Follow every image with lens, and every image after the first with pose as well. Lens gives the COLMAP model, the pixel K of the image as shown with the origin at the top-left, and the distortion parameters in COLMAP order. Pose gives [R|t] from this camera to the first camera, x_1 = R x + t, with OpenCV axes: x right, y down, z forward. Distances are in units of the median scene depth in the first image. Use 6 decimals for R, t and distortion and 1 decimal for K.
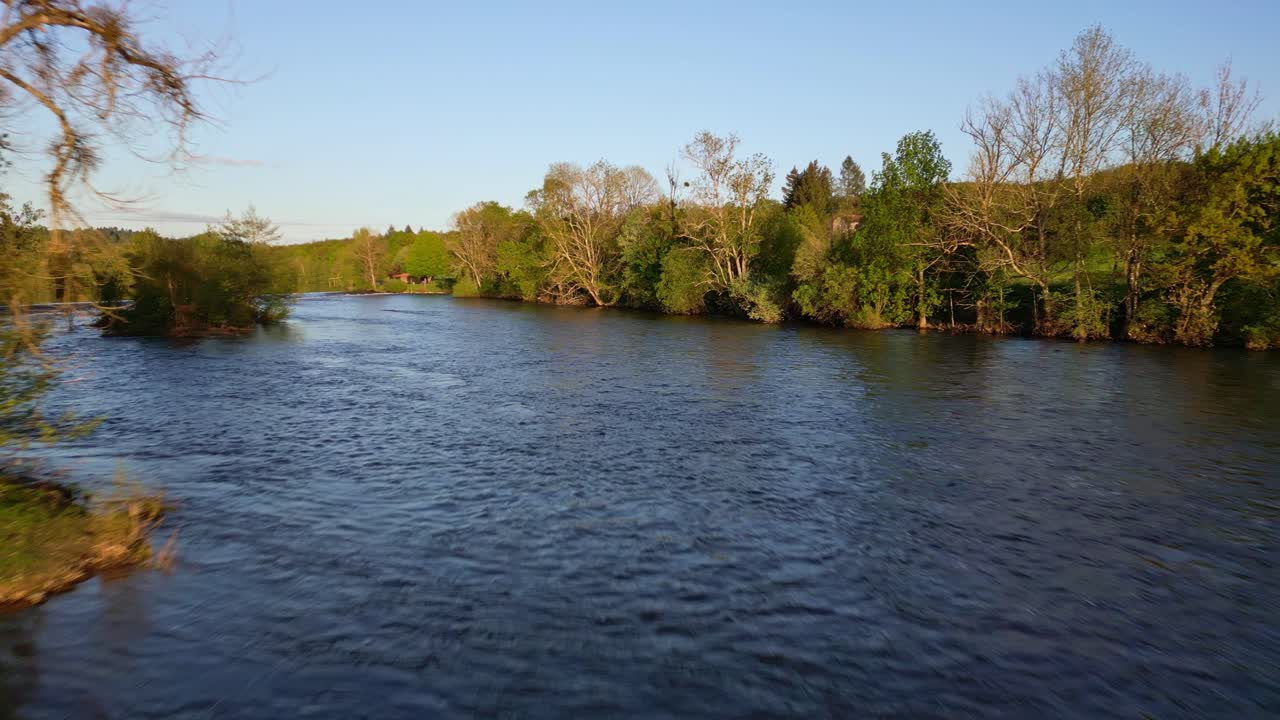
lens RADIAL K [[4142.7, 0, 640.1], [0, 4142.7, 358.0], [0, 0, 1]] dist [0.062046, 0.000000]
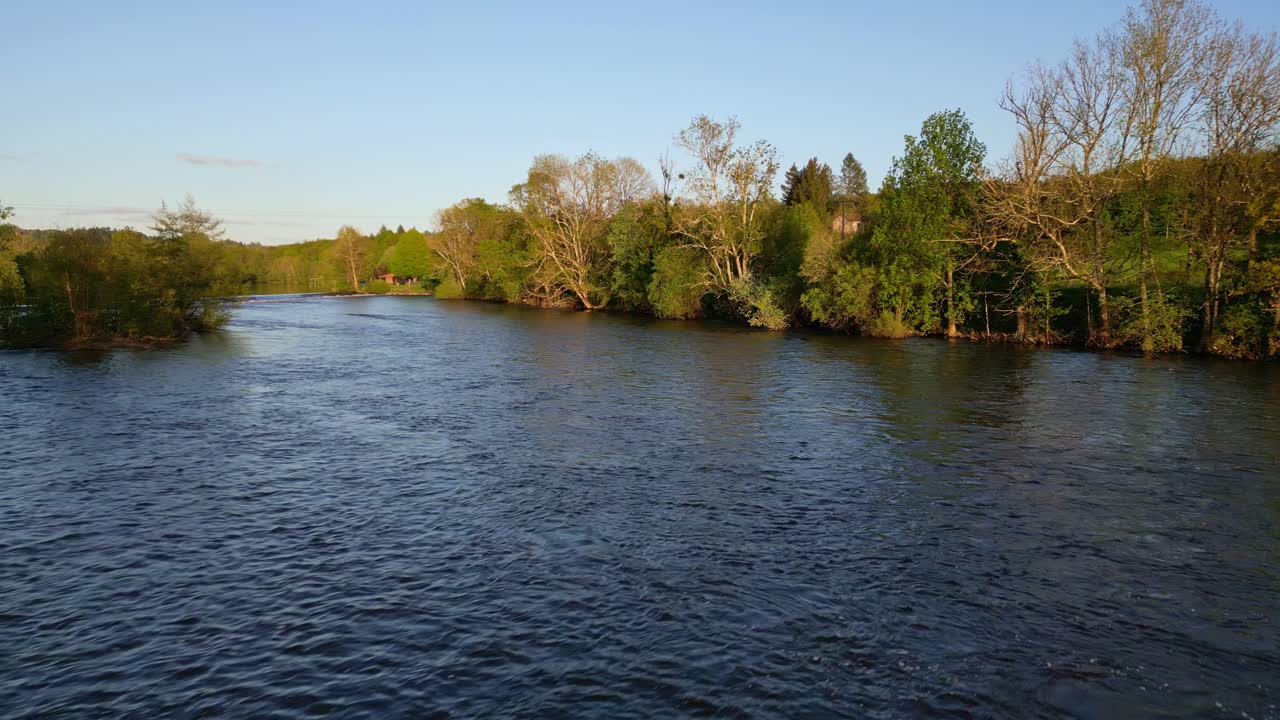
lens RADIAL K [[4142.7, 0, 639.8], [0, 4142.7, 361.6], [0, 0, 1]] dist [0.062046, 0.000000]
pose [[1.000000, 0.000357, 0.000732, 0.001823], [-0.000357, 1.000000, 0.000750, -0.002310], [-0.000732, -0.000750, 0.999999, 0.112551]]
